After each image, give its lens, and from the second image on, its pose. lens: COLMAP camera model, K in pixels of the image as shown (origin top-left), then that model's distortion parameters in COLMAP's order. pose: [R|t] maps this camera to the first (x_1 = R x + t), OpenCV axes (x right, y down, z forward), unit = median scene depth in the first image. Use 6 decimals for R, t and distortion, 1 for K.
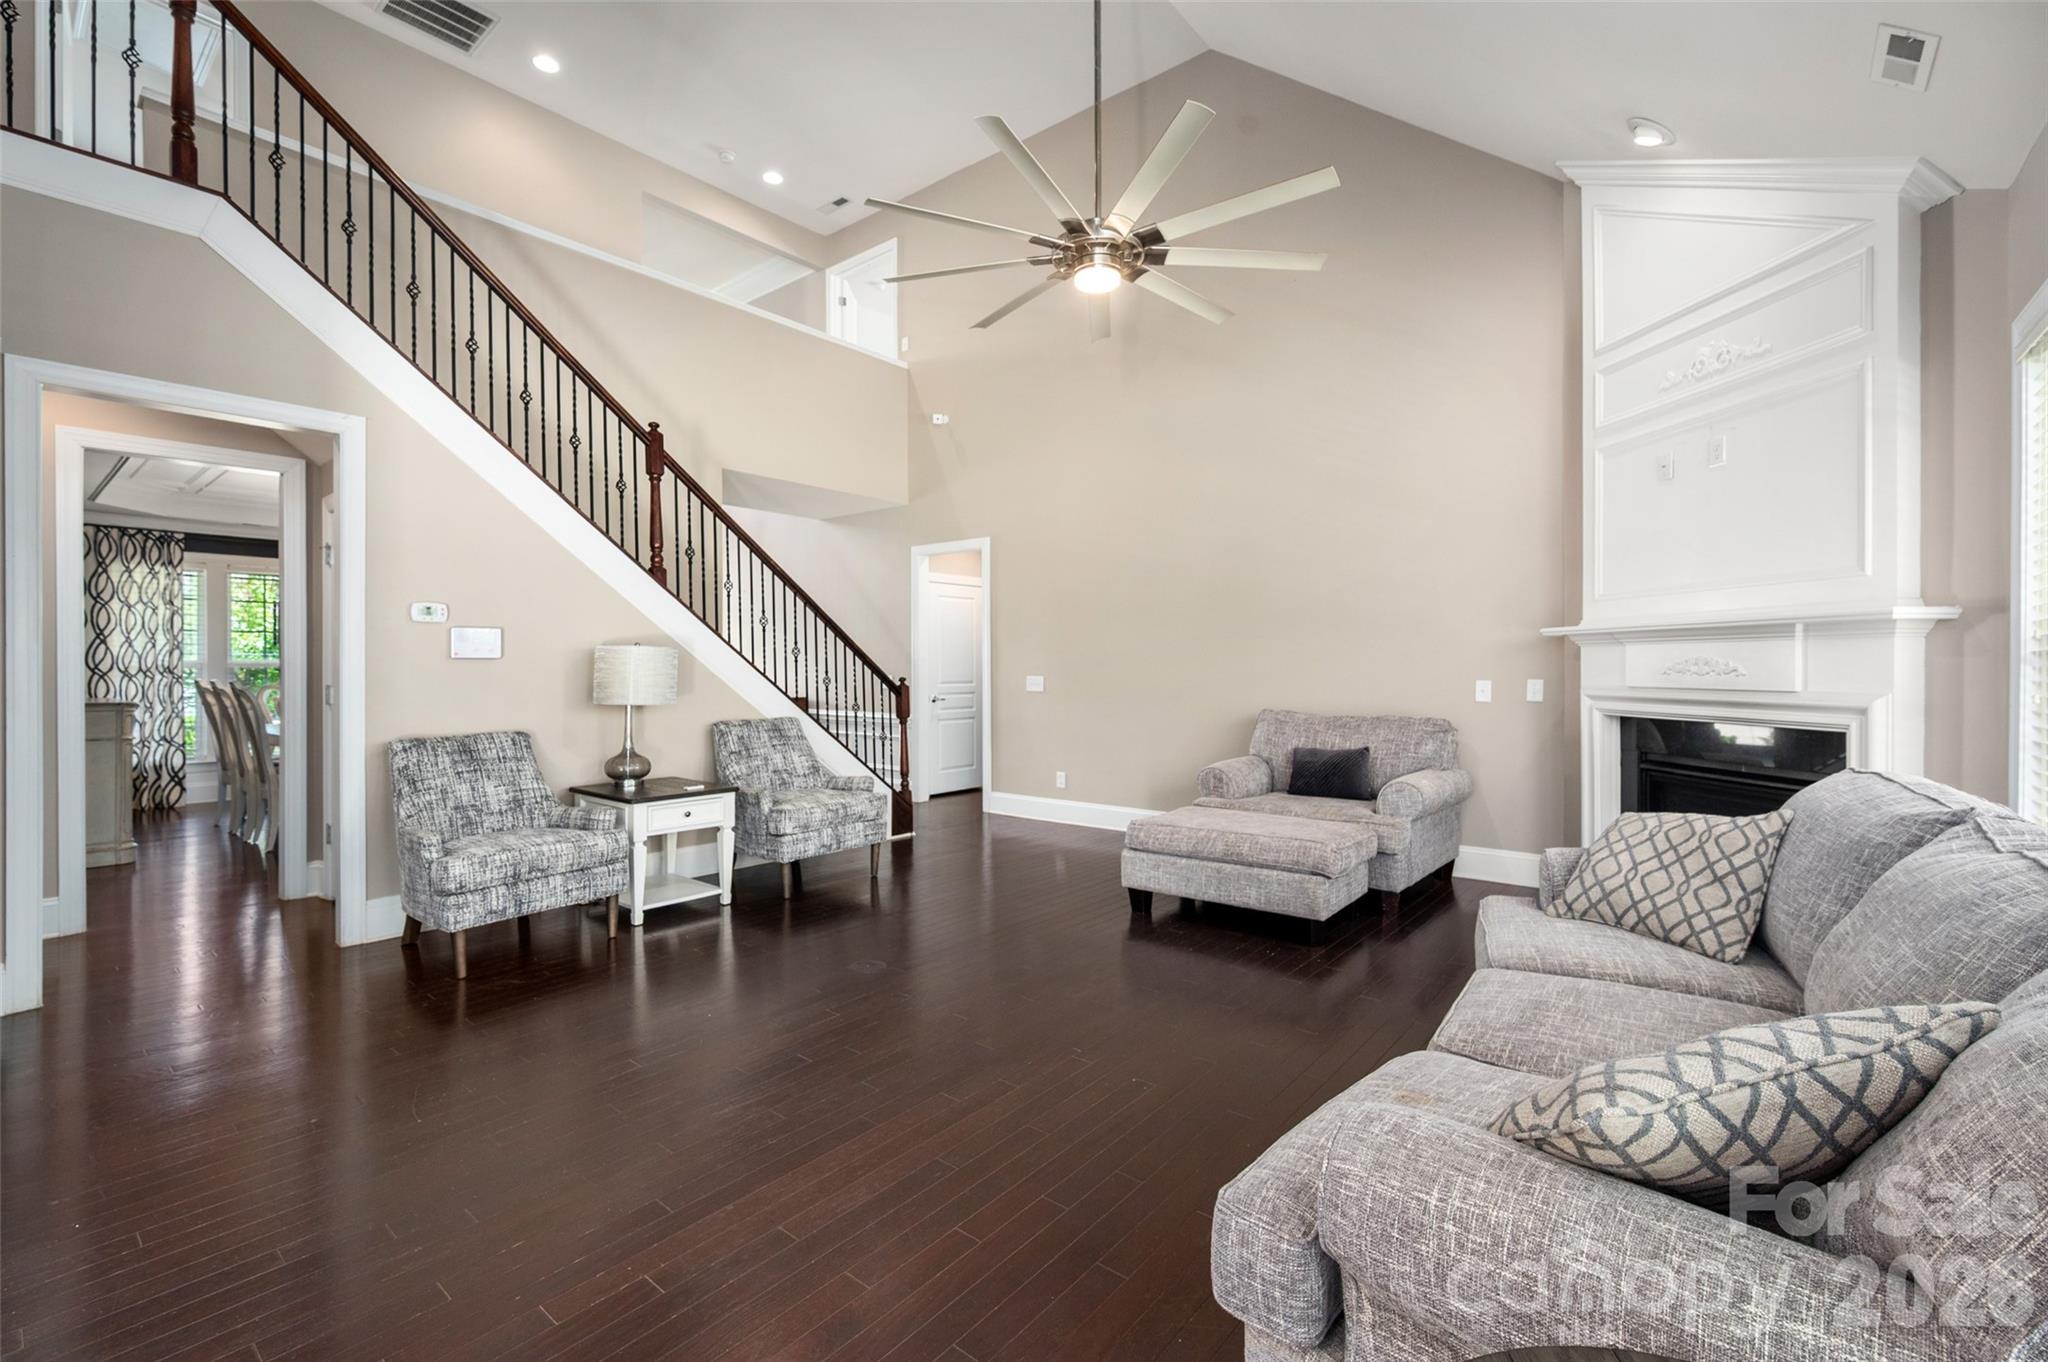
lens RADIAL K [[890.0, 0, 1023.0], [0, 890.0, 664.7], [0, 0, 1]] dist [0.004685, -0.000785]
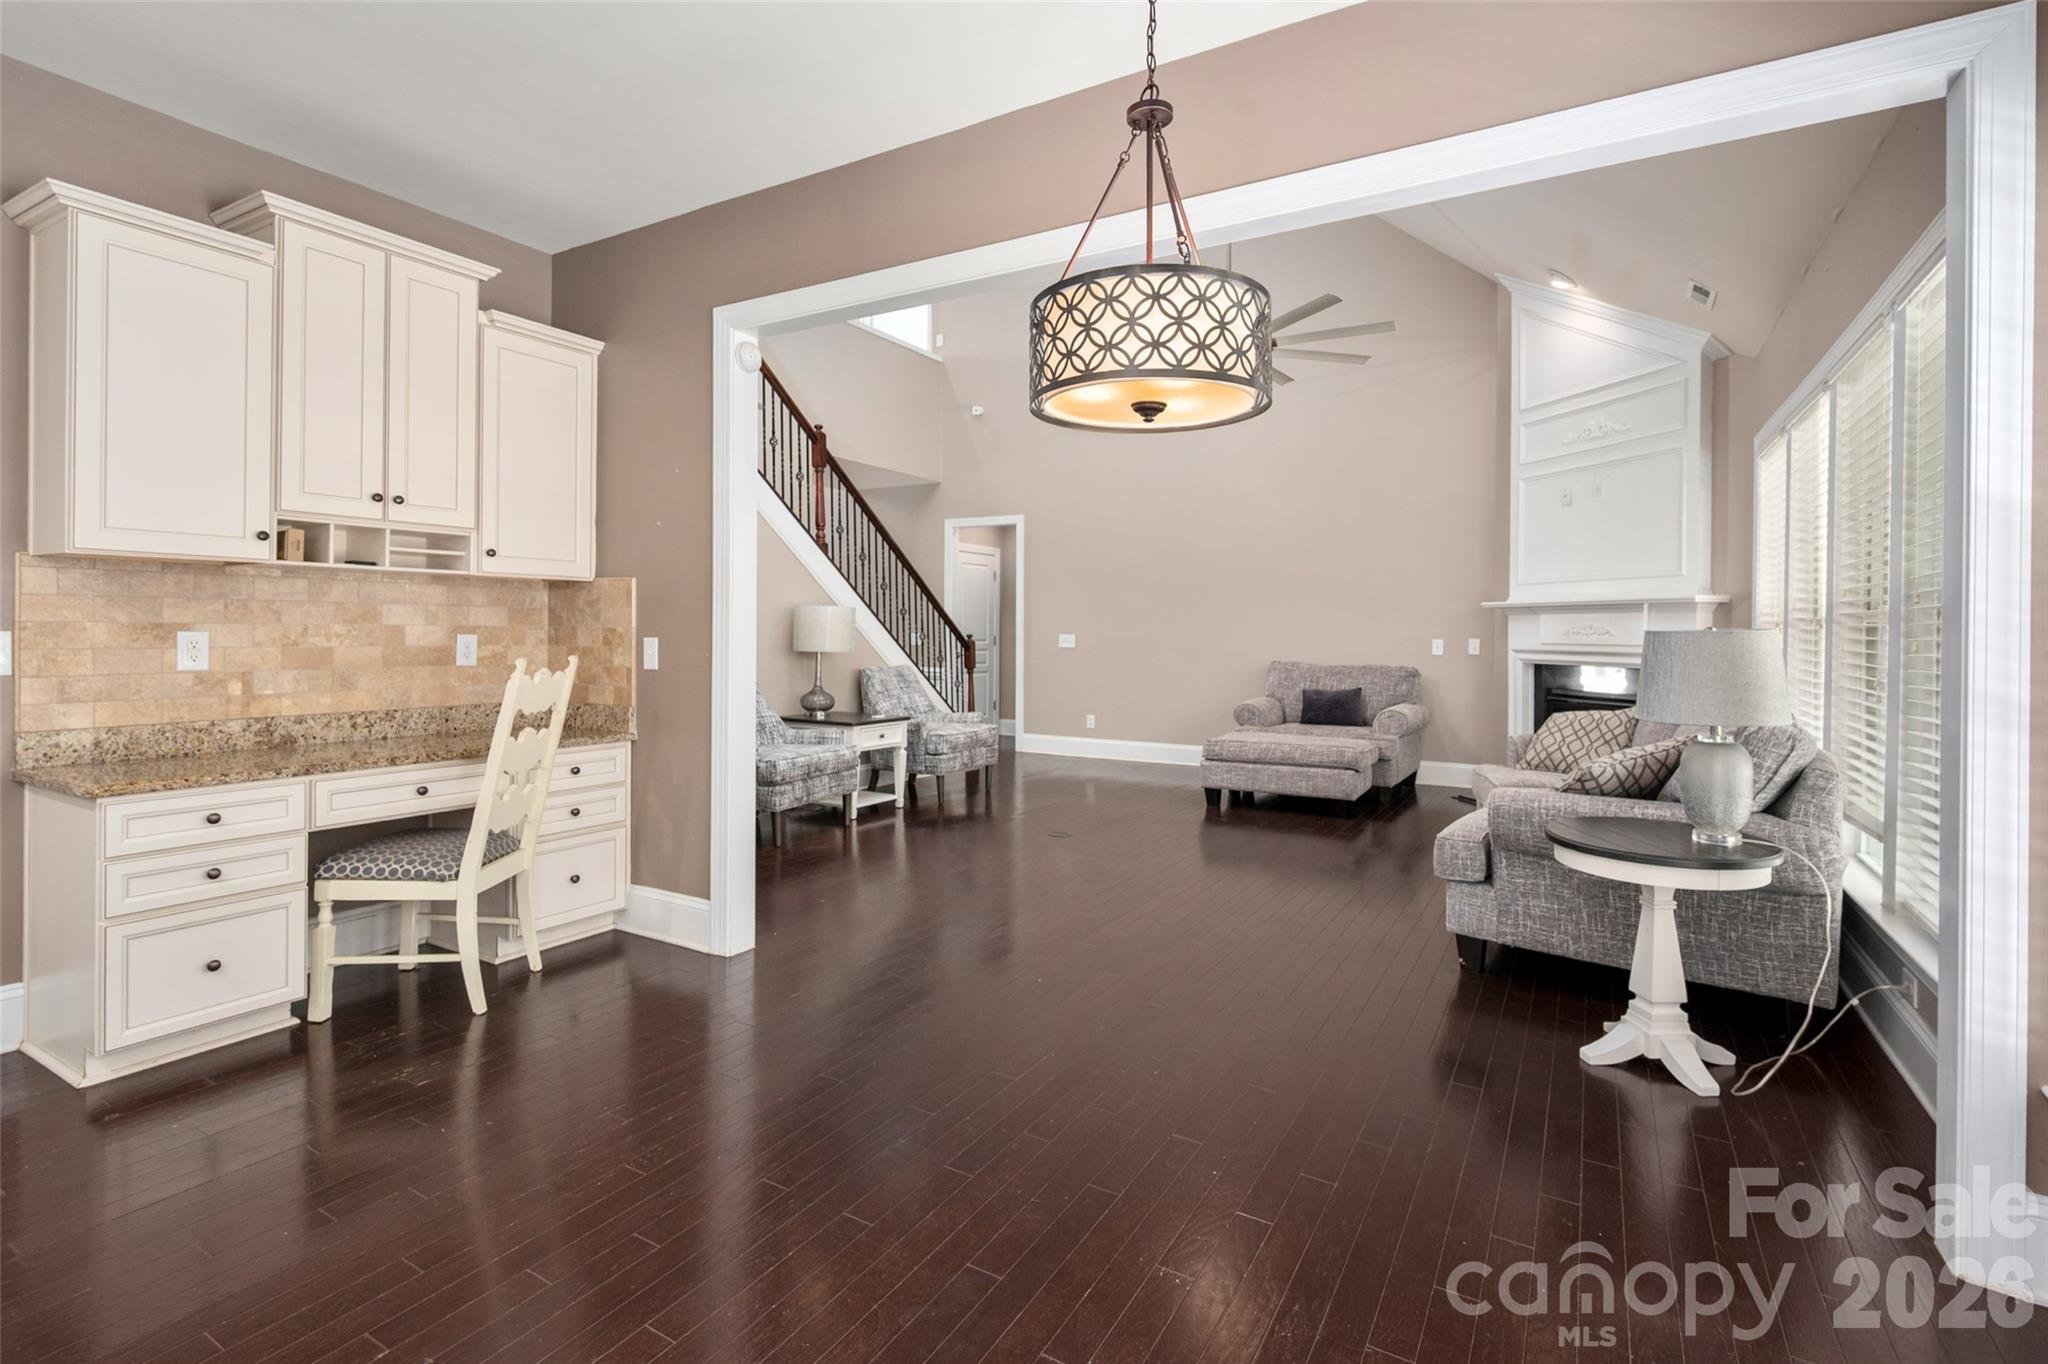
lens RADIAL K [[950.6, 0, 1033.8], [0, 950.6, 627.0], [0, 0, 1]] dist [0.000522, 0.000172]
pose [[0.989107, 0.010620, 0.146814, -0.386895], [-0.010516, 0.999944, -0.001481, 0.008615], [-0.146822, -0.000079, 0.989163, -0.436649]]
